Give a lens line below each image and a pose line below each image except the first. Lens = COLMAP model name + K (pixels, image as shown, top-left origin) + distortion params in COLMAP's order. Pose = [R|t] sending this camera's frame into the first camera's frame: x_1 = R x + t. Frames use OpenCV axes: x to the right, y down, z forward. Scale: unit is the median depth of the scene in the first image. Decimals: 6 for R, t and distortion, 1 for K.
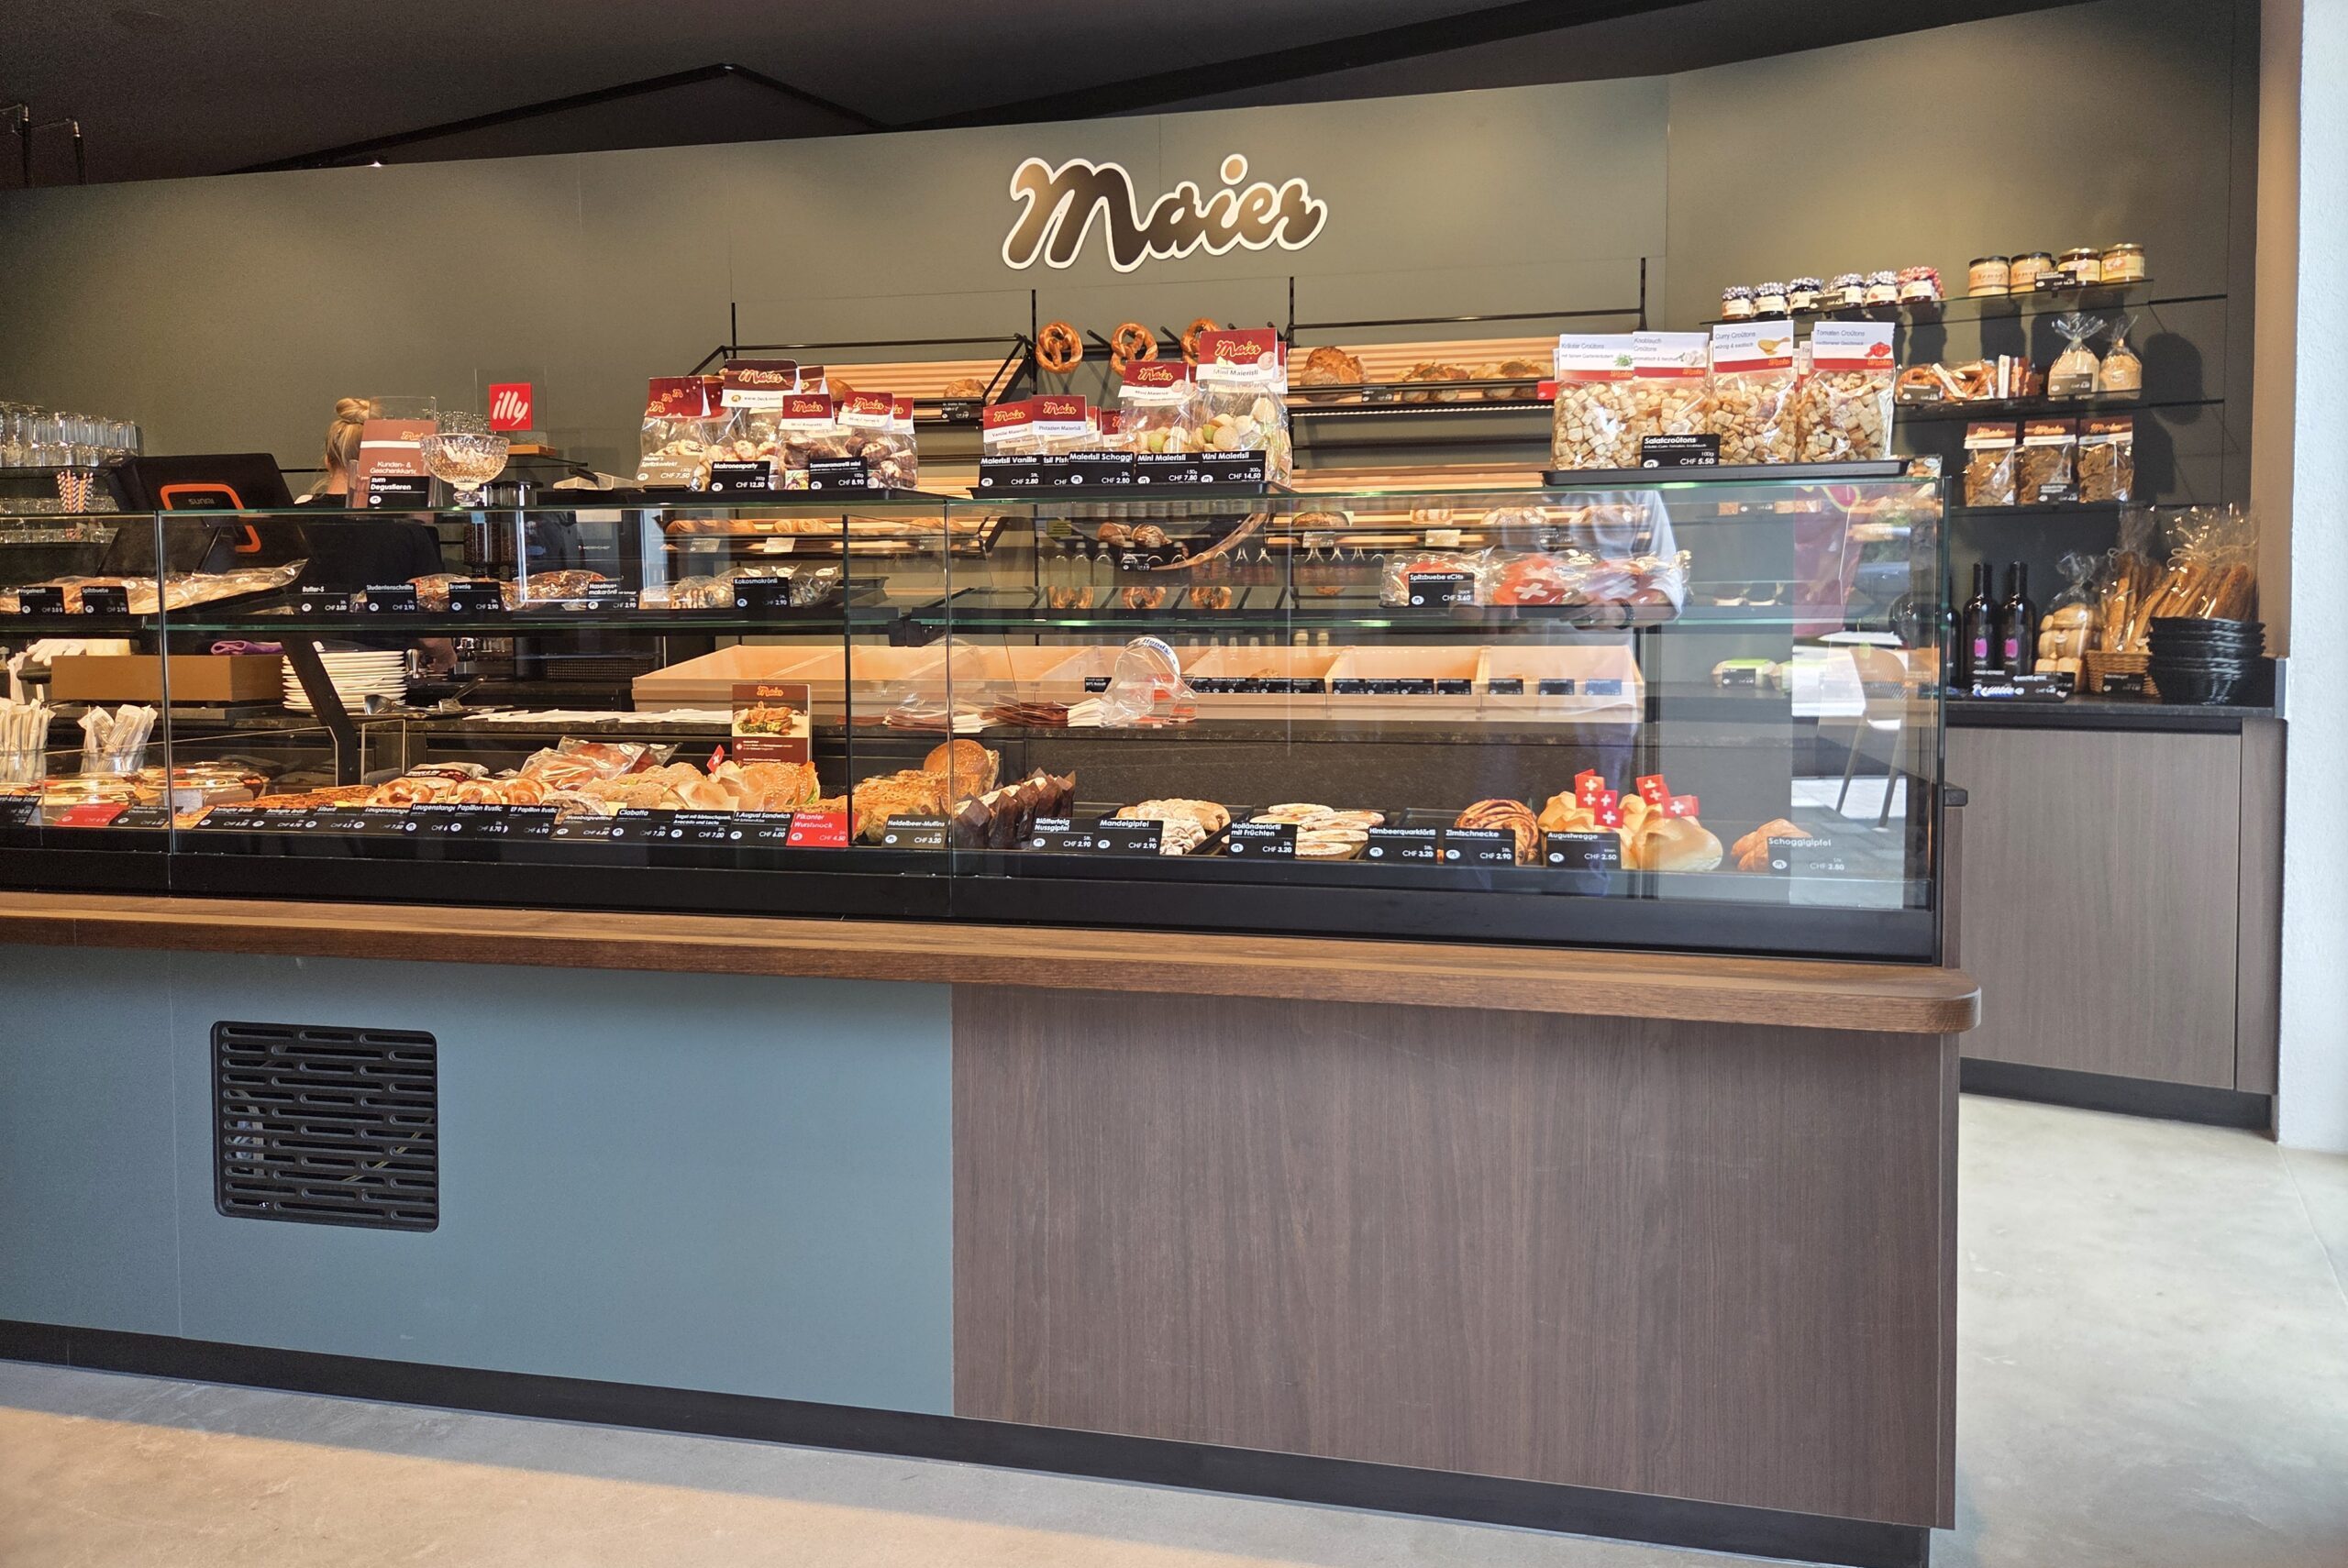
lens RADIAL K [[1563.5, 0, 1207.0], [0, 1563.5, 685.8], [0, 0, 1]] dist [0.066819, -0.055705]
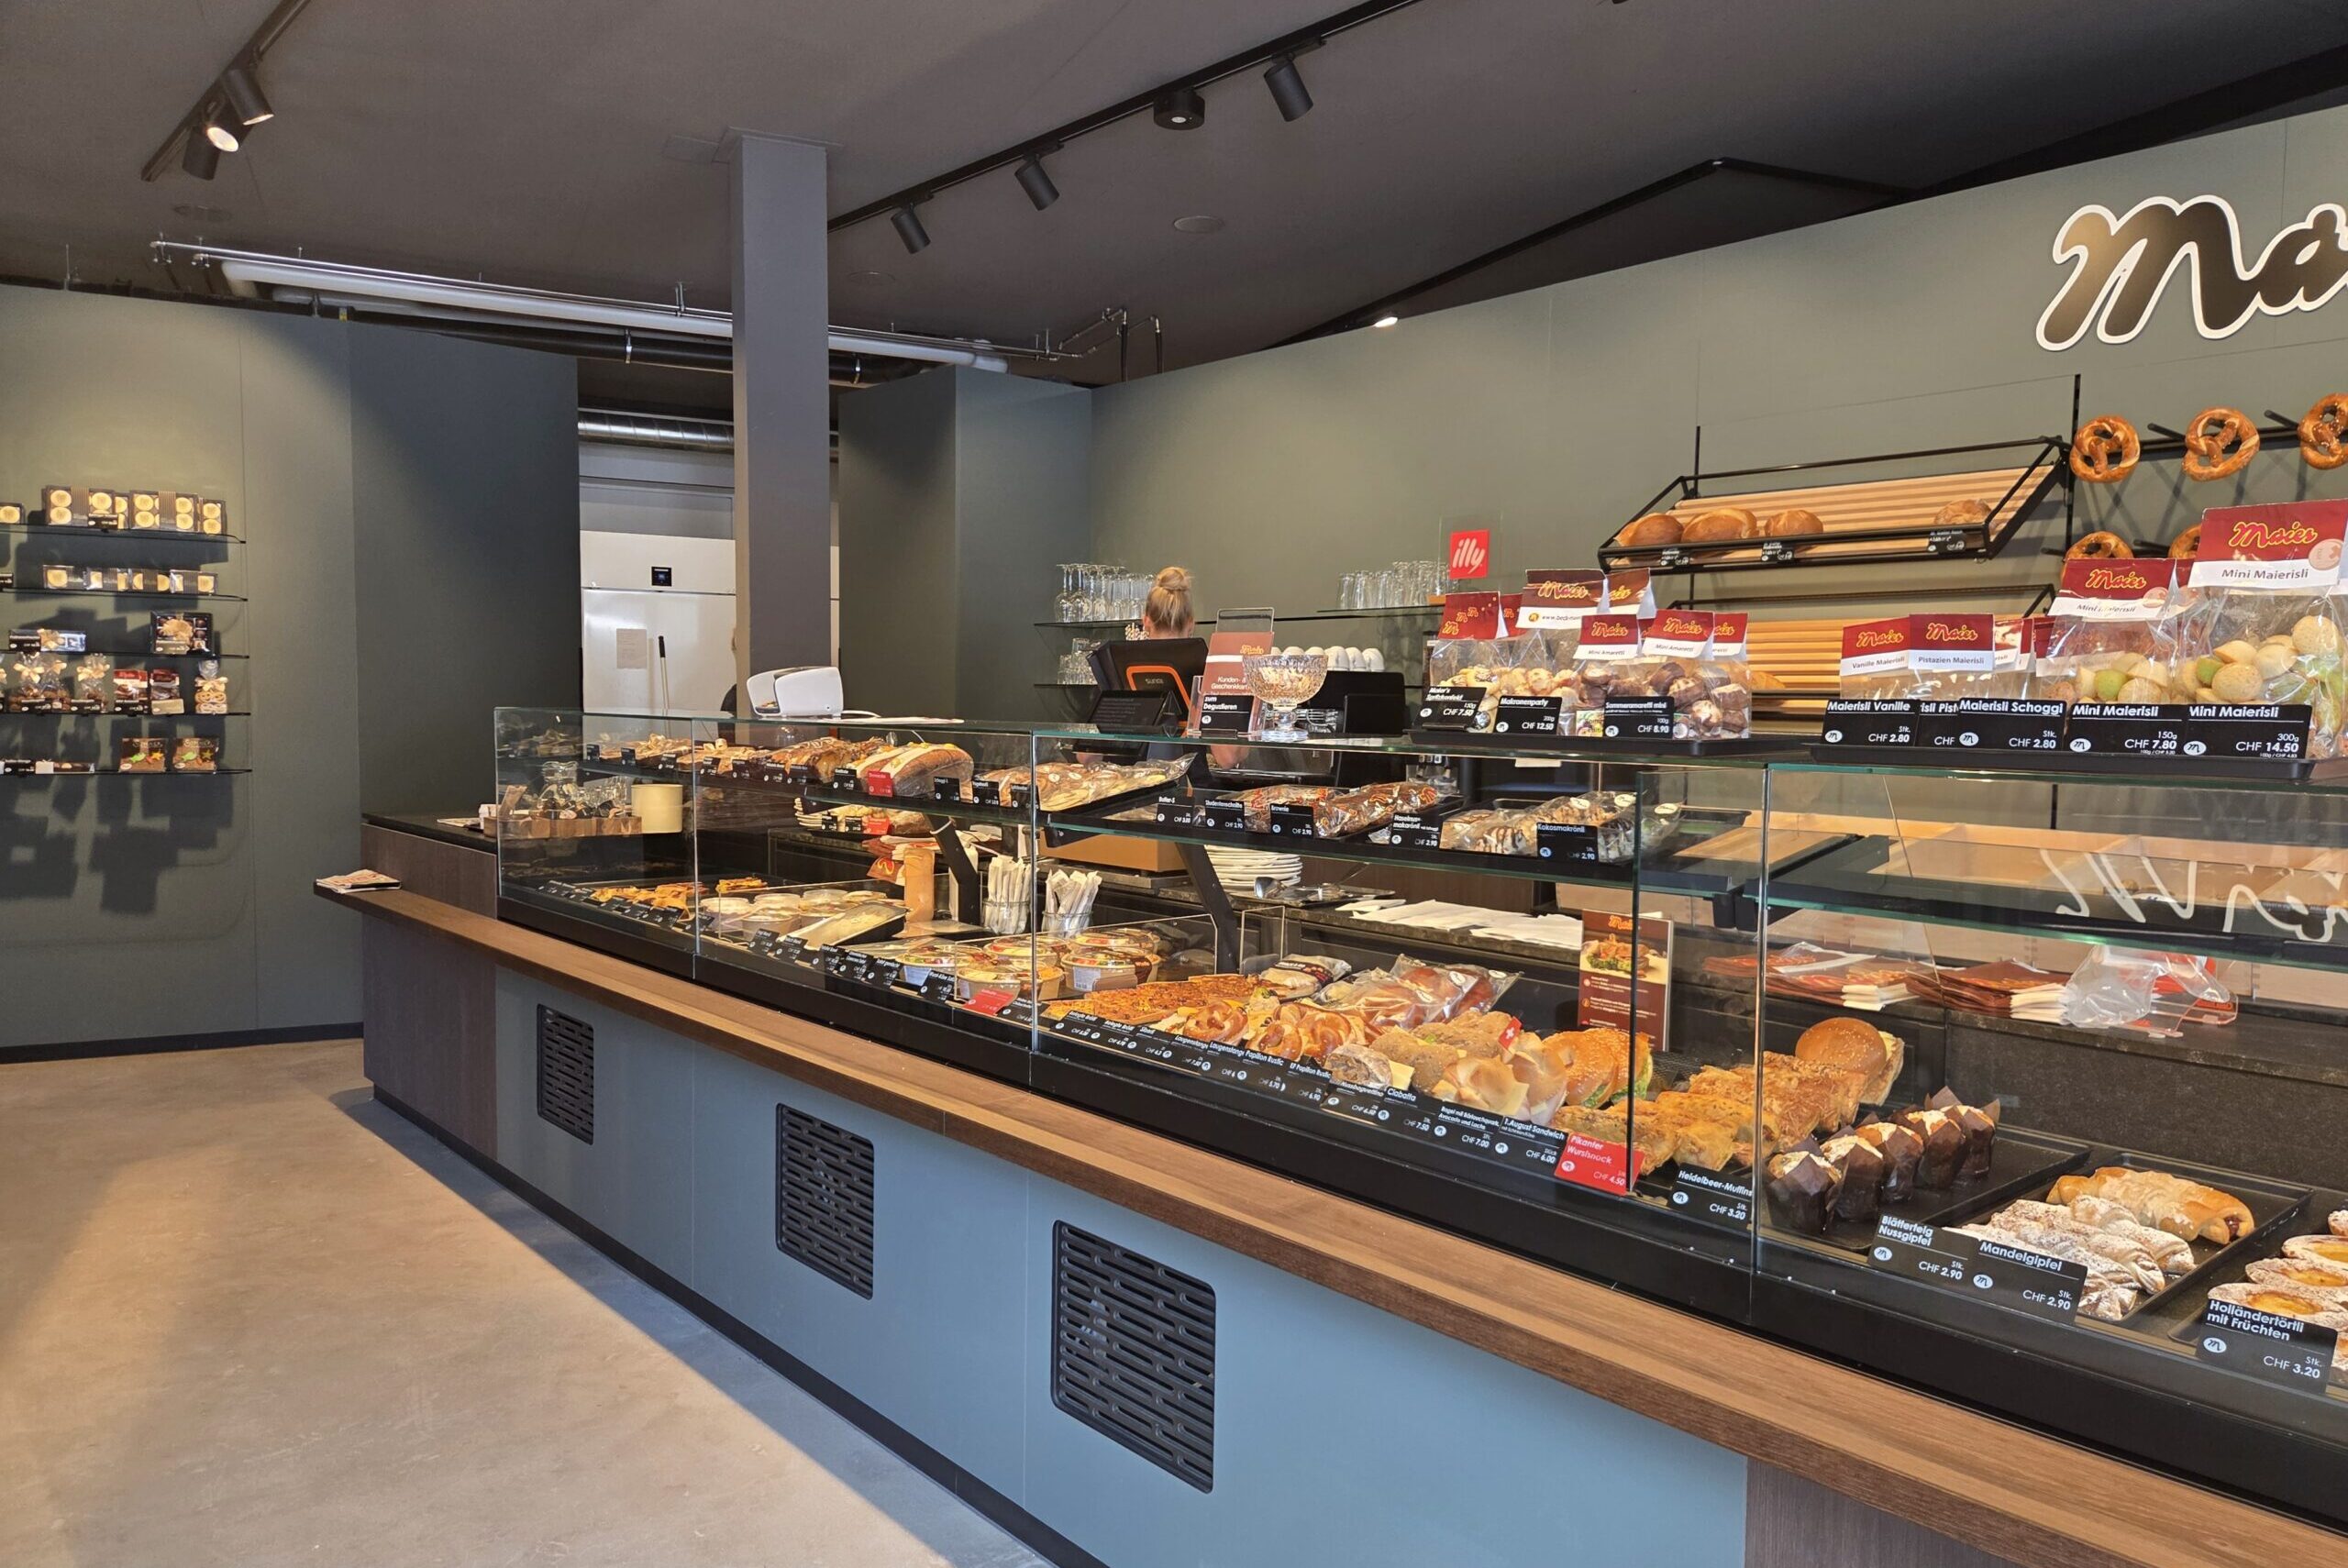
lens RADIAL K [[1565.5, 0, 1217.5], [0, 1565.5, 782.3], [0, 0, 1]] dist [0.063607, -0.049859]
pose [[0.802226, 0.052697, -0.594691, 0.058435], [-0.046447, 0.998587, 0.025830, -0.103644], [0.595211, 0.006900, 0.803540, 0.227033]]
